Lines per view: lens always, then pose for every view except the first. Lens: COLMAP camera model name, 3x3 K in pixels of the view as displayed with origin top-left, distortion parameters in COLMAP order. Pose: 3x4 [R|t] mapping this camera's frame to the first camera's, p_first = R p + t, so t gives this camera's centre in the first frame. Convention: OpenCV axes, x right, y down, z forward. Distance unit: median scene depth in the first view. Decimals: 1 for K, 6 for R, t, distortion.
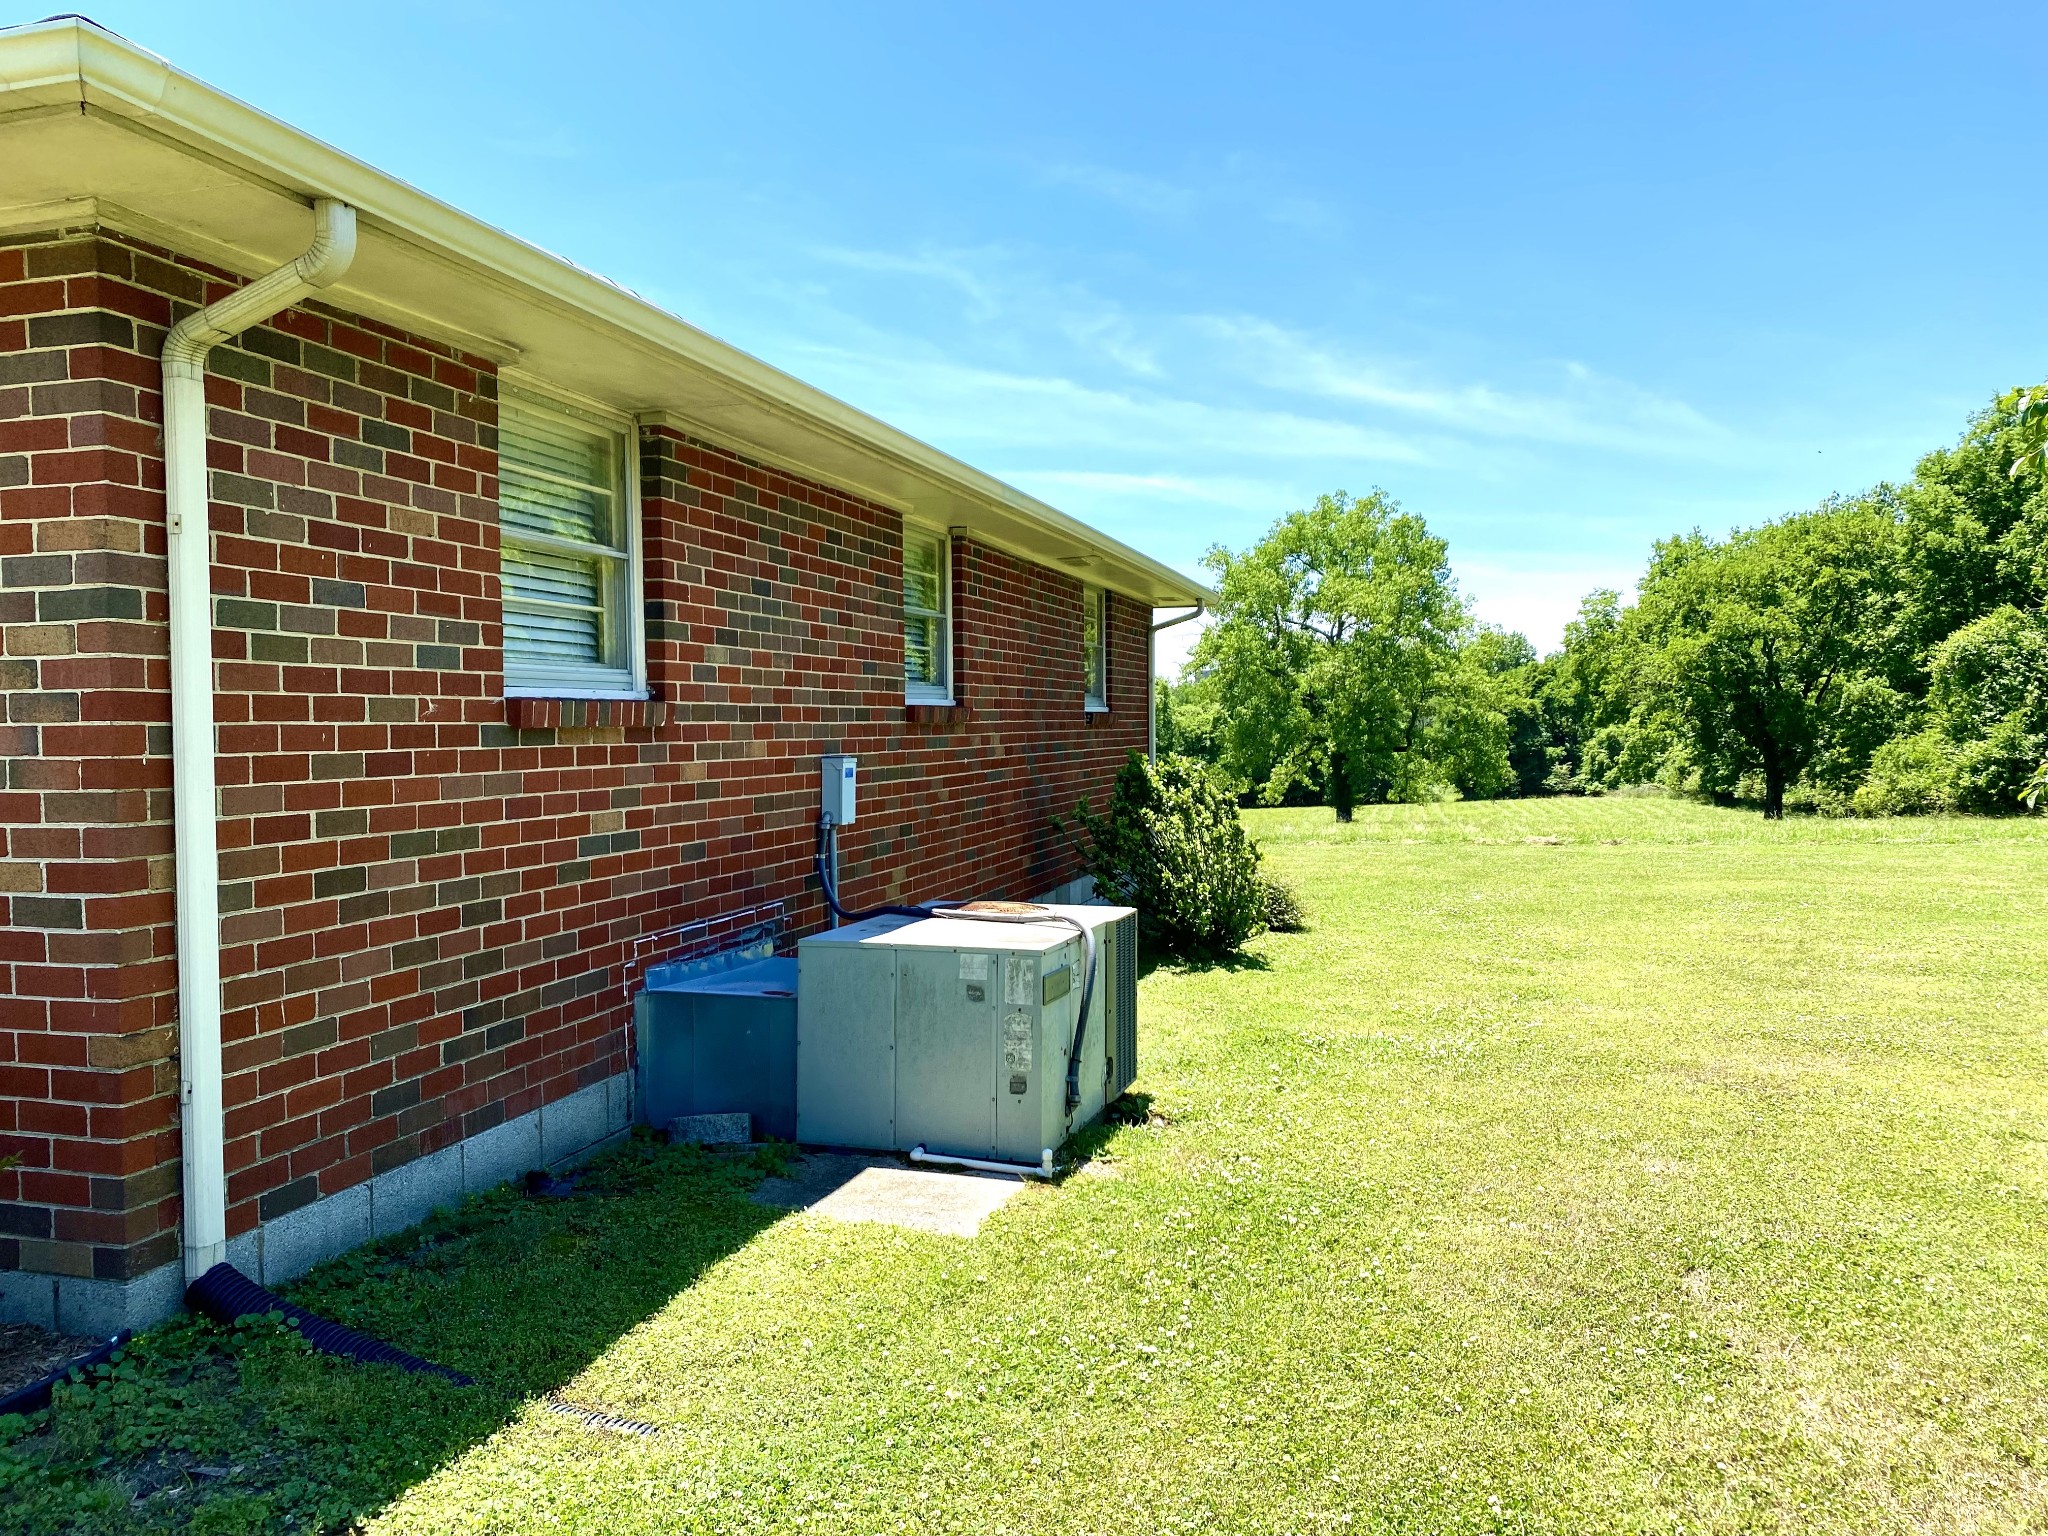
lens RADIAL K [[1539.8, 0, 1001.8], [0, 1539.8, 775.5], [0, 0, 1]] dist [0.042196, -0.072738]
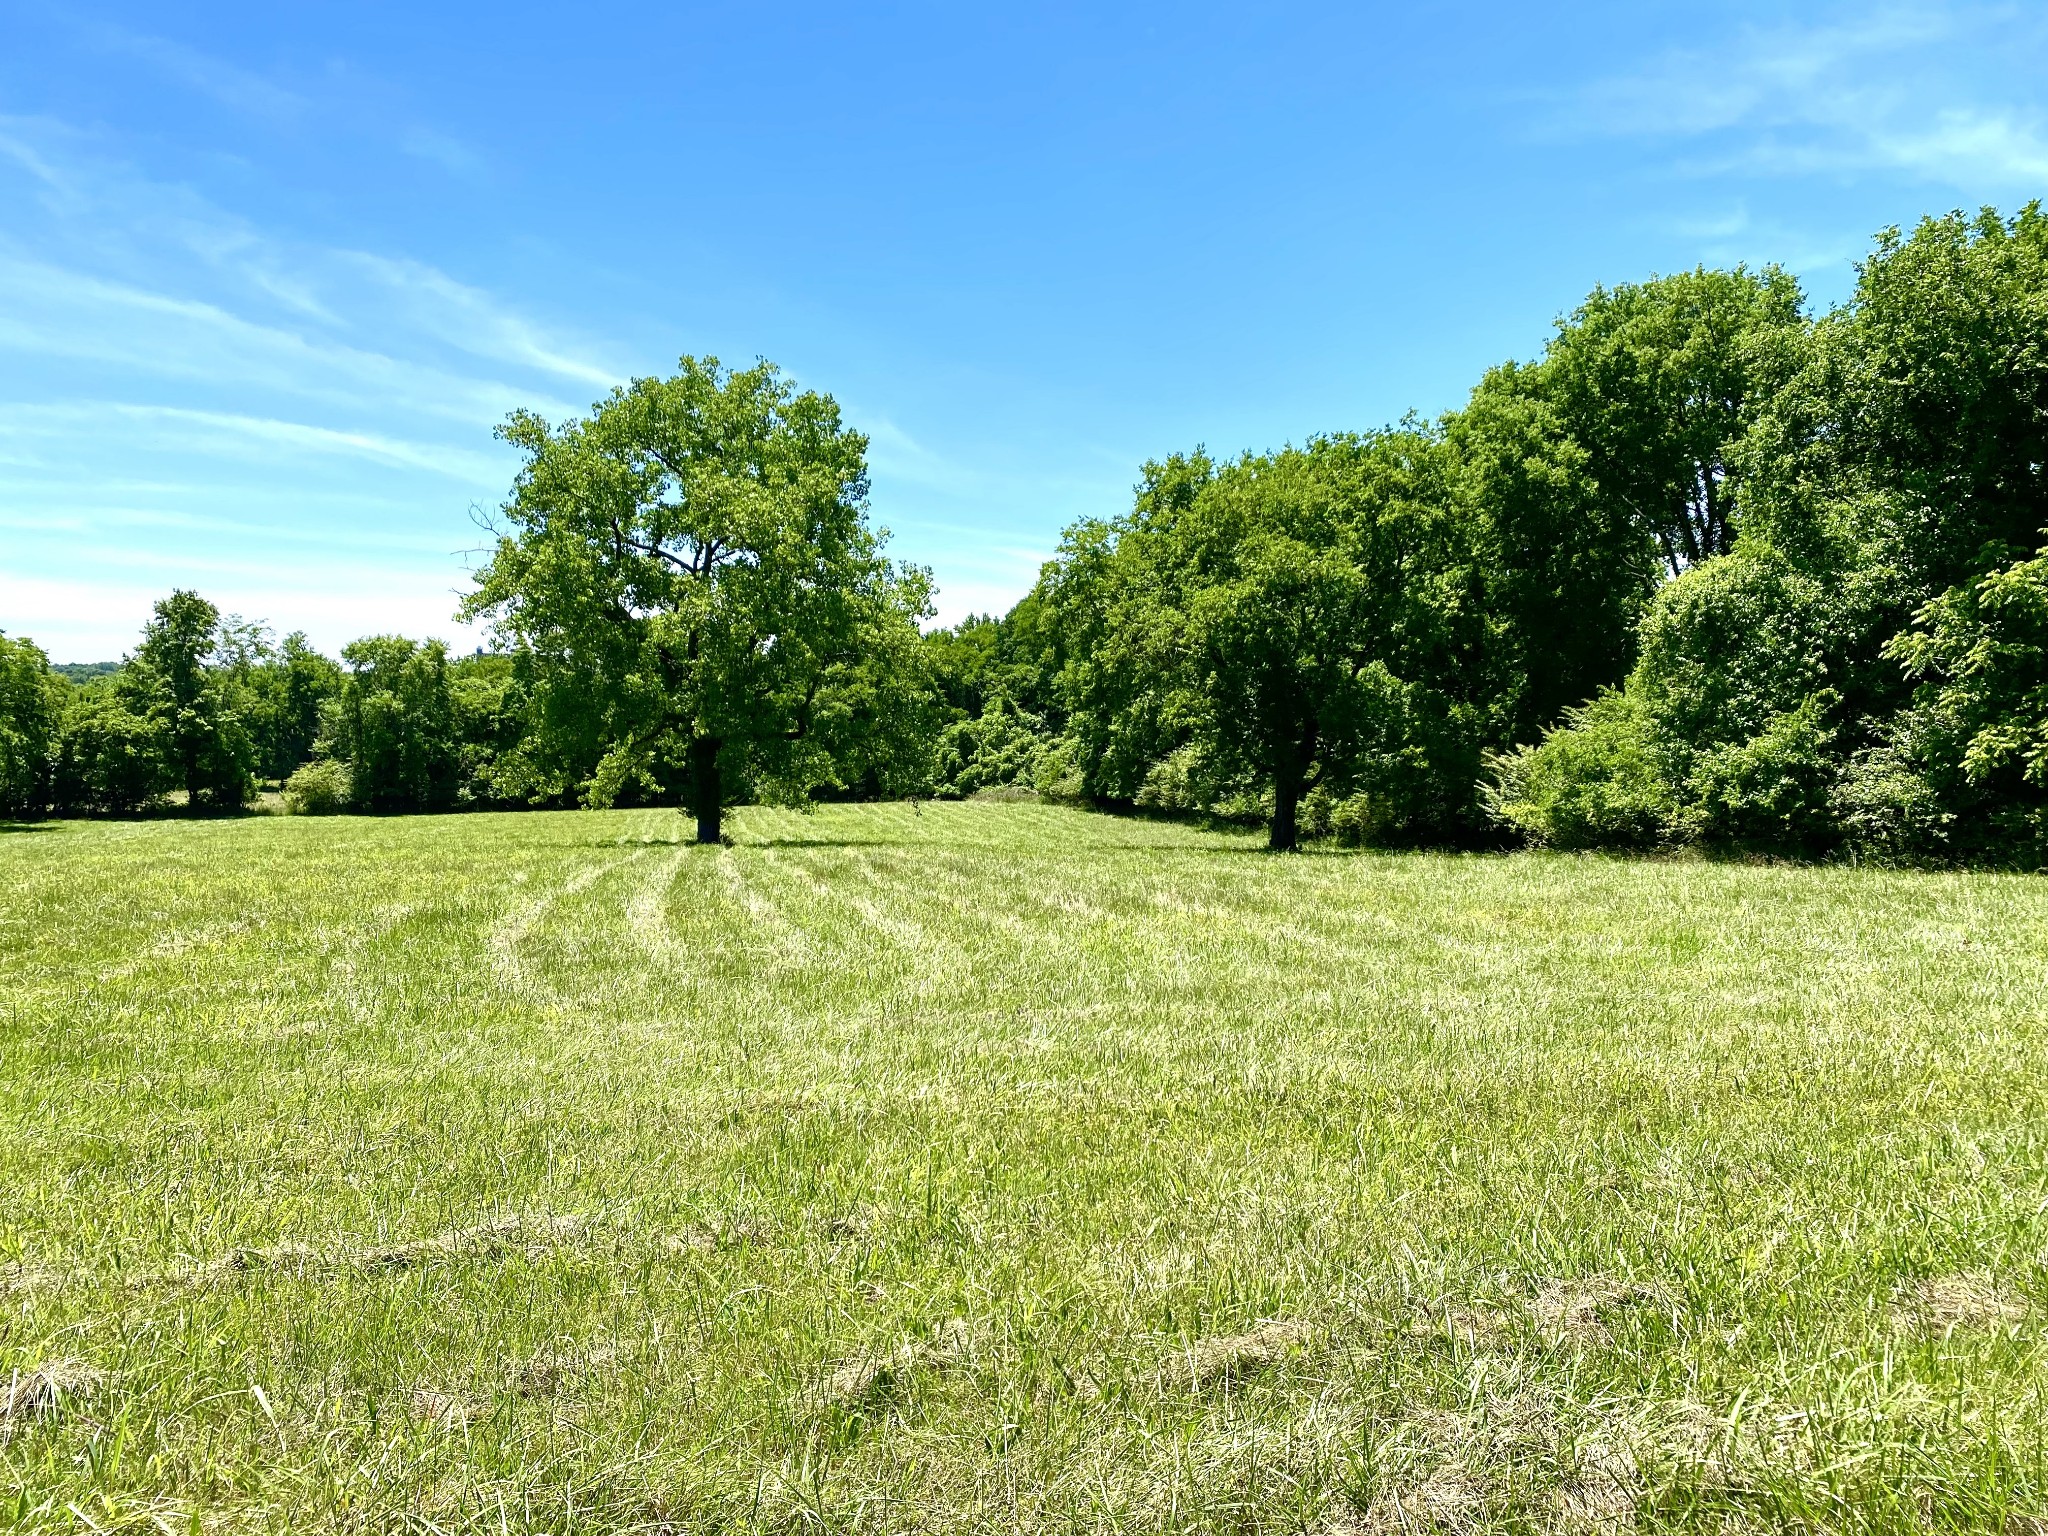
lens RADIAL K [[1539.8, 0, 1001.8], [0, 1539.8, 775.5], [0, 0, 1]] dist [0.042196, -0.072738]
pose [[0.898721, 0.018534, 0.438129, 0.041344], [-0.019759, 0.999803, -0.001764, 0.000589], [-0.438075, -0.007071, 0.898911, 0.356966]]
